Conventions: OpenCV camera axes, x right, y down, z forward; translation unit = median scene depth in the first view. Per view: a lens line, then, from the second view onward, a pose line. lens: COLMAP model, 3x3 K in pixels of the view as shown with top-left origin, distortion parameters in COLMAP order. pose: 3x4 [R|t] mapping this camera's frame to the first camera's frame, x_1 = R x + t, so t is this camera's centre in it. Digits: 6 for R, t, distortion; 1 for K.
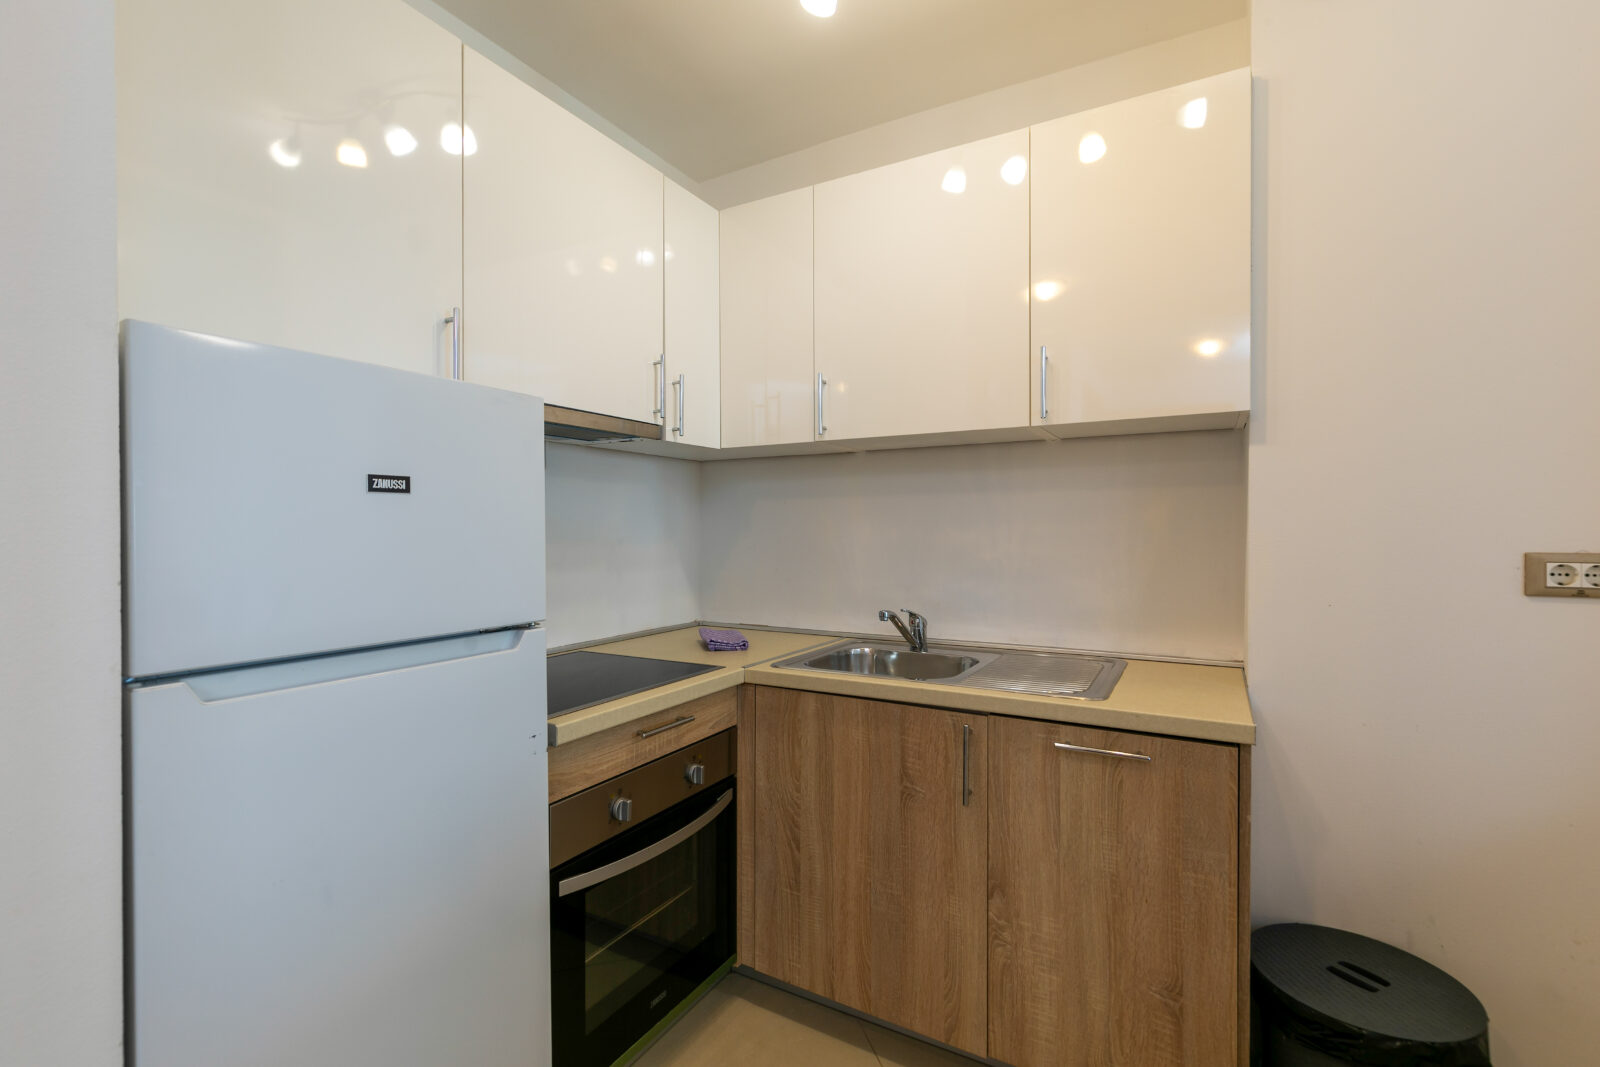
lens RADIAL K [[713.3, 0, 800.0], [0, 713.3, 533.5], [0, 0, 1]] dist [0.002730, -0.000272]
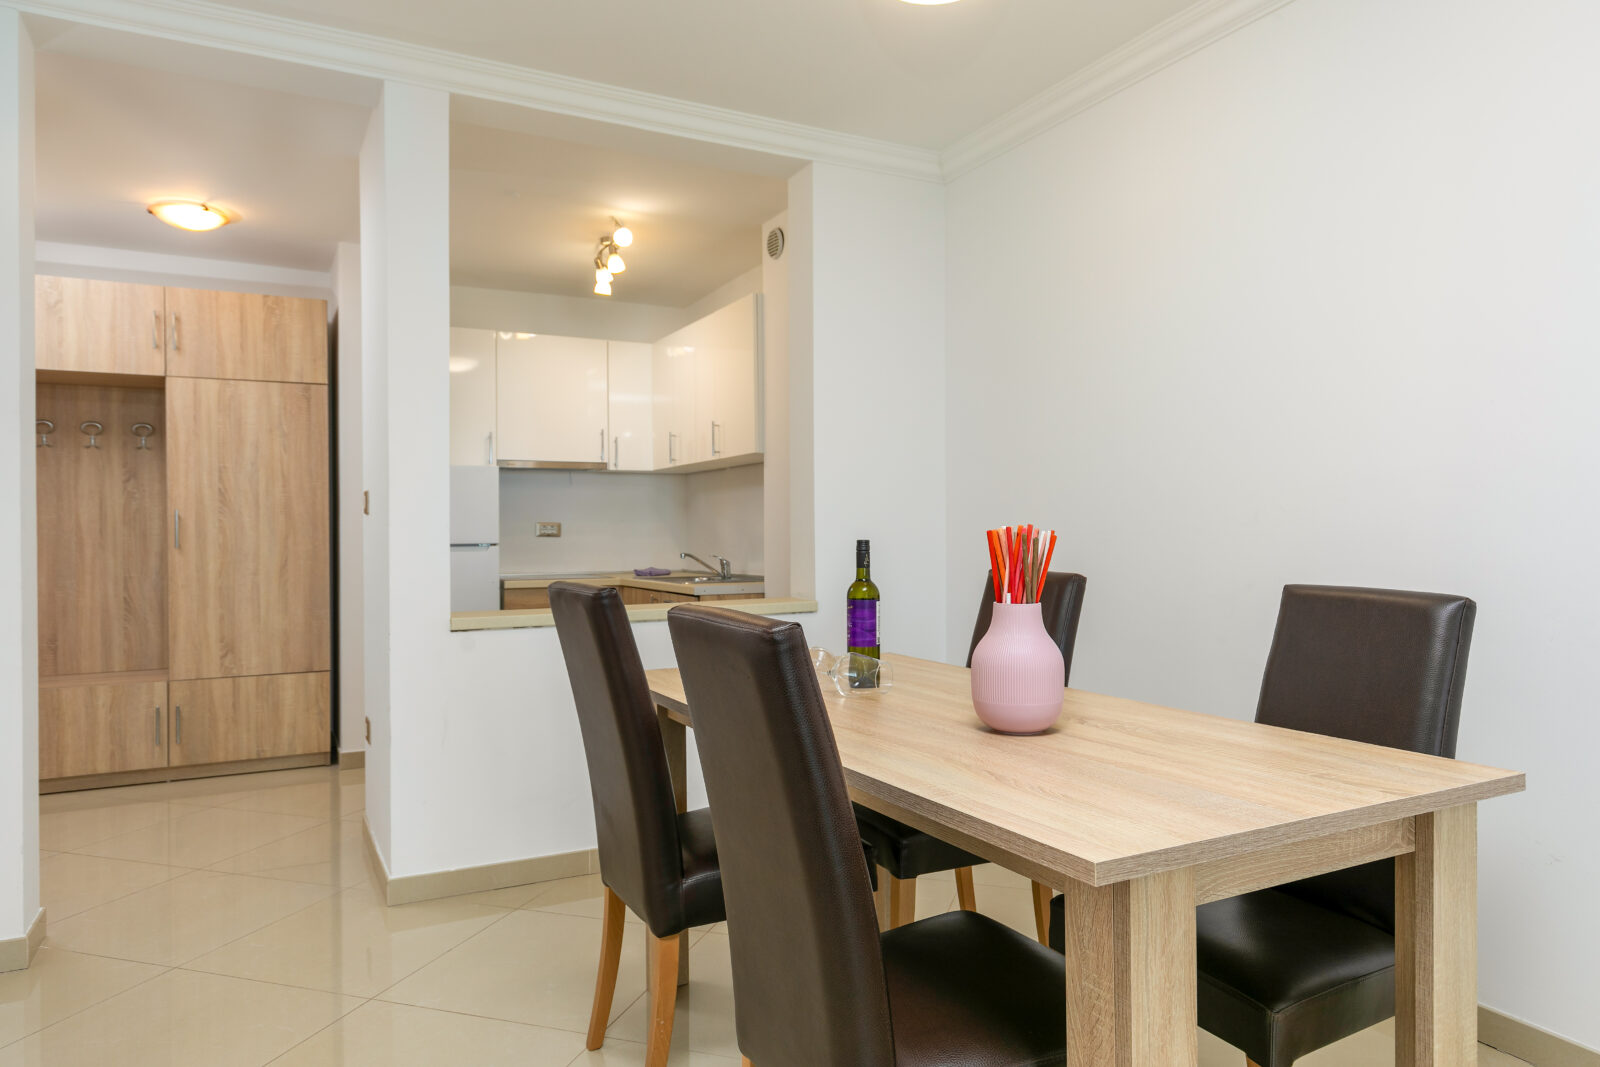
lens RADIAL K [[1019.5, 0, 797.7], [0, 1019.5, 528.5], [0, 0, 1]] dist [0.005152, 0.001486]
pose [[0.841015, -0.006313, -0.540975, 2.187191], [0.003196, 0.999972, -0.006700, 0.072273], [0.541003, 0.003906, 0.841012, -1.389082]]
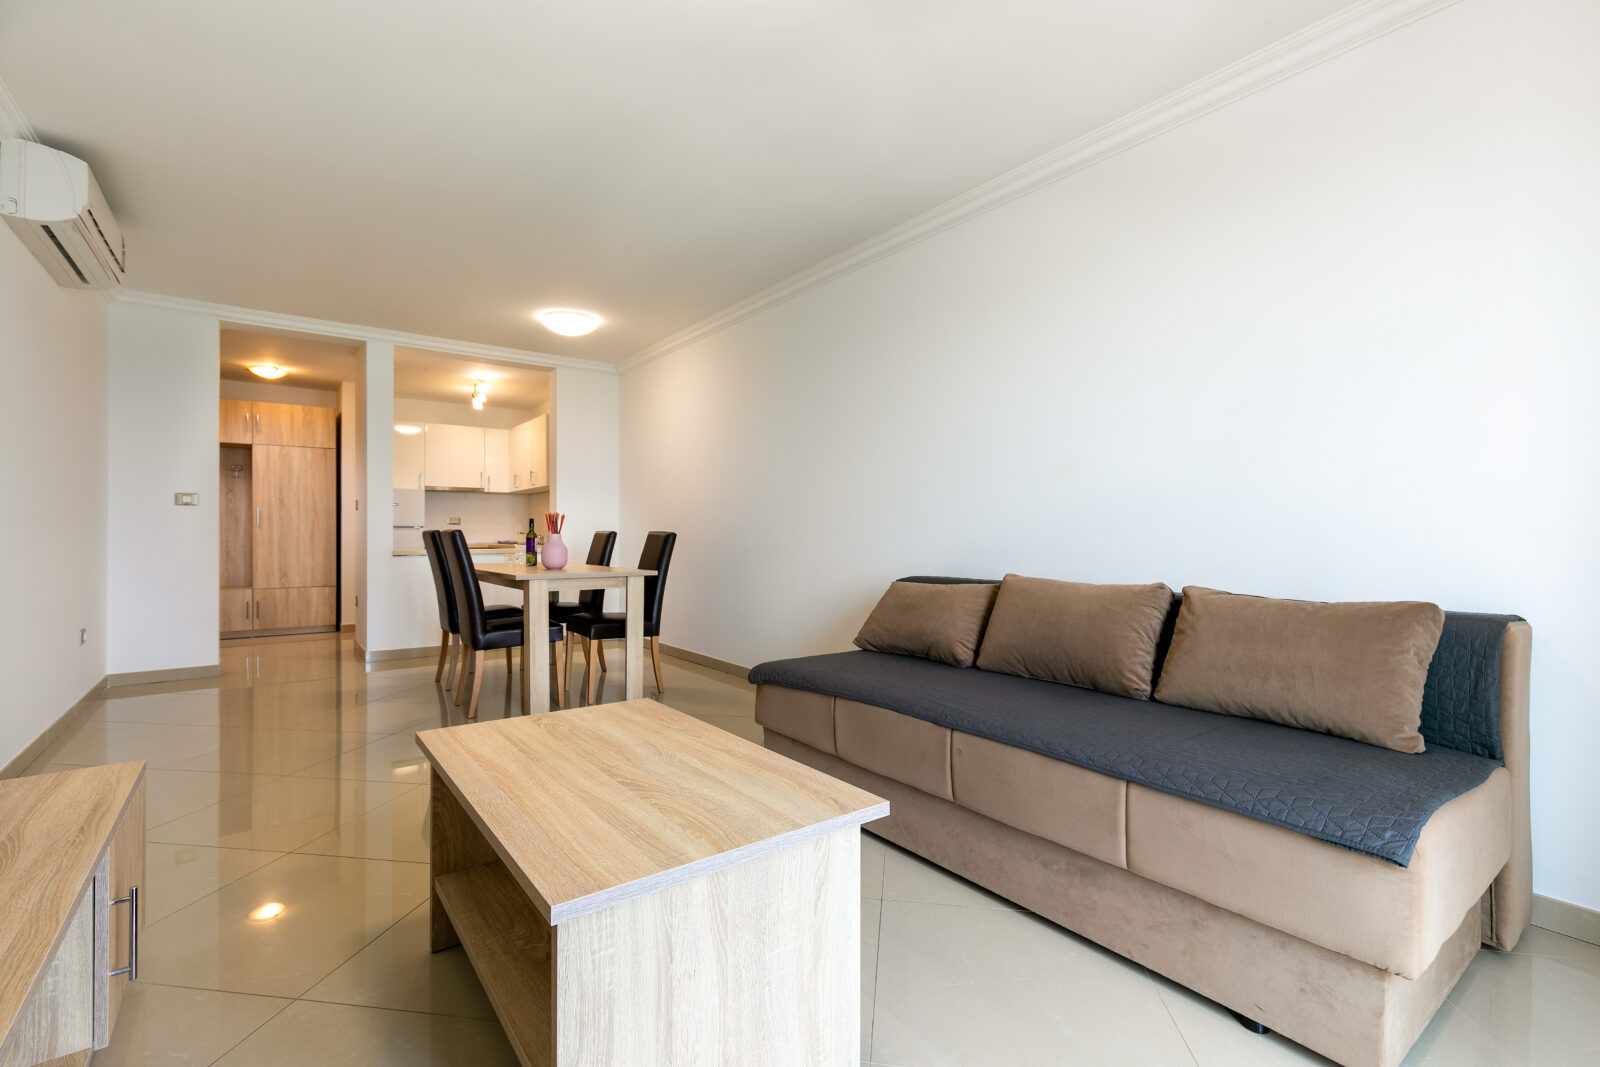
lens RADIAL K [[713.3, 0, 800.0], [0, 713.3, 533.5], [0, 0, 1]] dist [0.002730, -0.000272]
pose [[0.917312, 0.001492, -0.398166, 3.748717], [-0.003923, 0.999978, -0.005293, 0.154671], [0.398150, 0.006417, 0.917298, -2.486574]]
